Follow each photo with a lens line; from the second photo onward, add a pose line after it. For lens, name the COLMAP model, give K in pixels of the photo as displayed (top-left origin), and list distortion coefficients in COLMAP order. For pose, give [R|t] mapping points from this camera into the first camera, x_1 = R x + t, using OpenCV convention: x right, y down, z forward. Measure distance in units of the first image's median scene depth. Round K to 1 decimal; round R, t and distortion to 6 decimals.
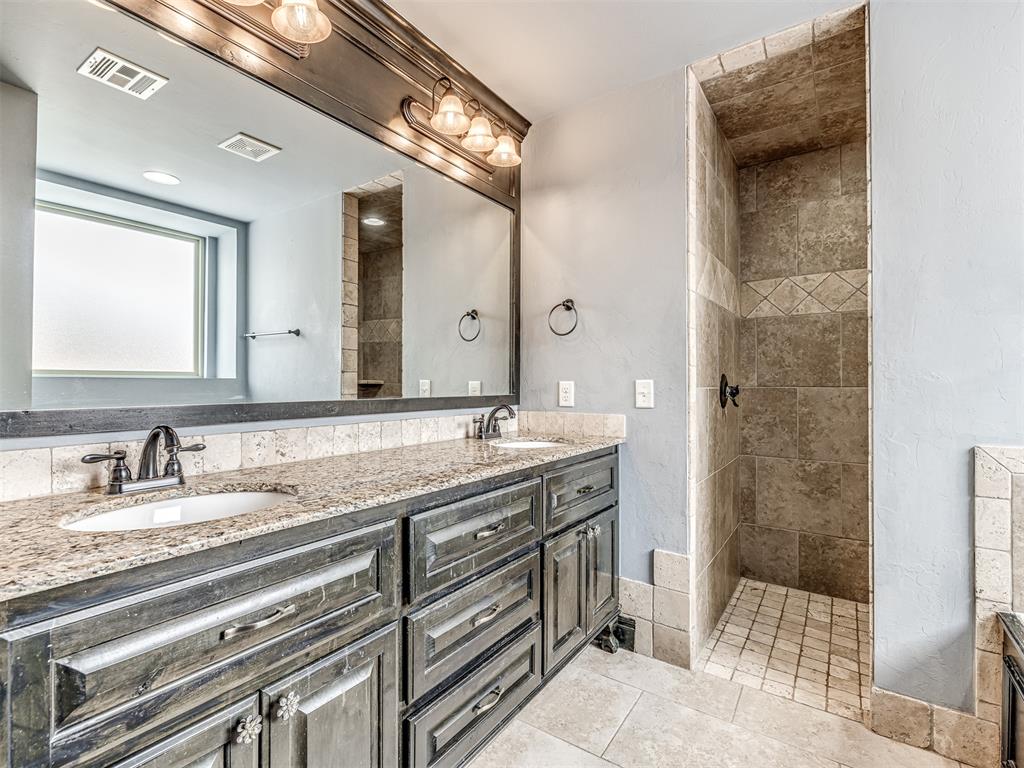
lens RADIAL K [[477.1, 0, 509.8], [0, 477.1, 384.7], [0, 0, 1]] dist [-0.001999, 0.000385]
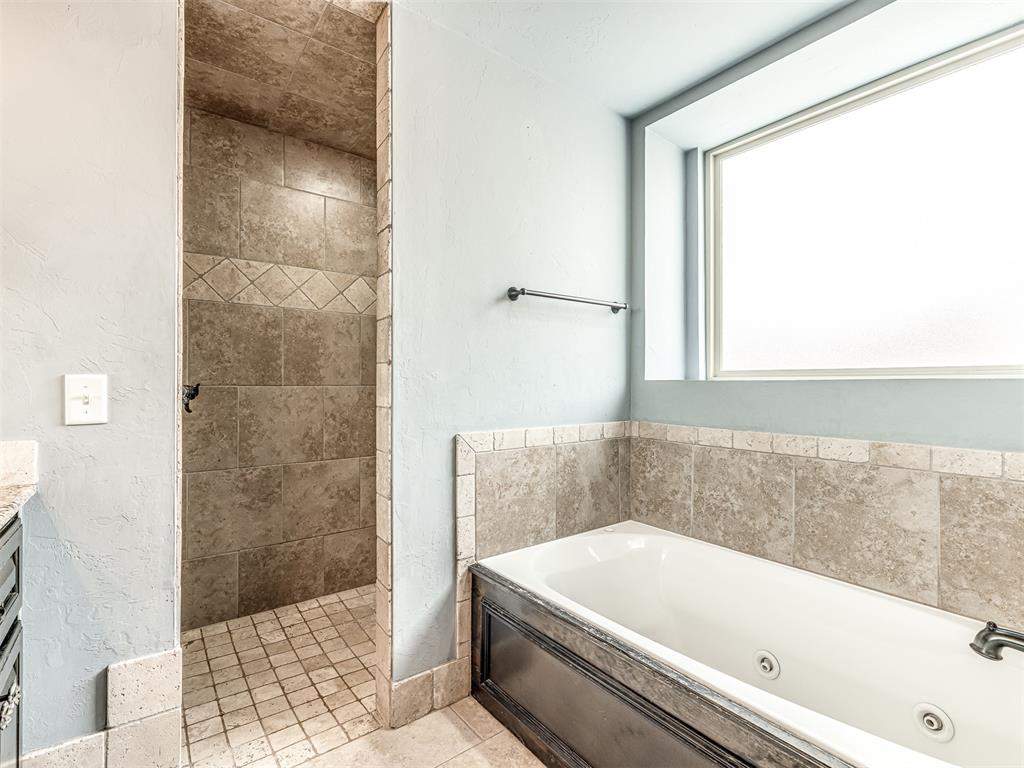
lens RADIAL K [[477.1, 0, 510.1], [0, 477.1, 380.7], [0, 0, 1]] dist [-0.001999, 0.000385]
pose [[0.321968, 0.007028, 0.946725, -0.066248], [-0.001896, 0.999975, -0.006779, 0.000343], [-0.946749, 0.000388, 0.321973, 0.257388]]
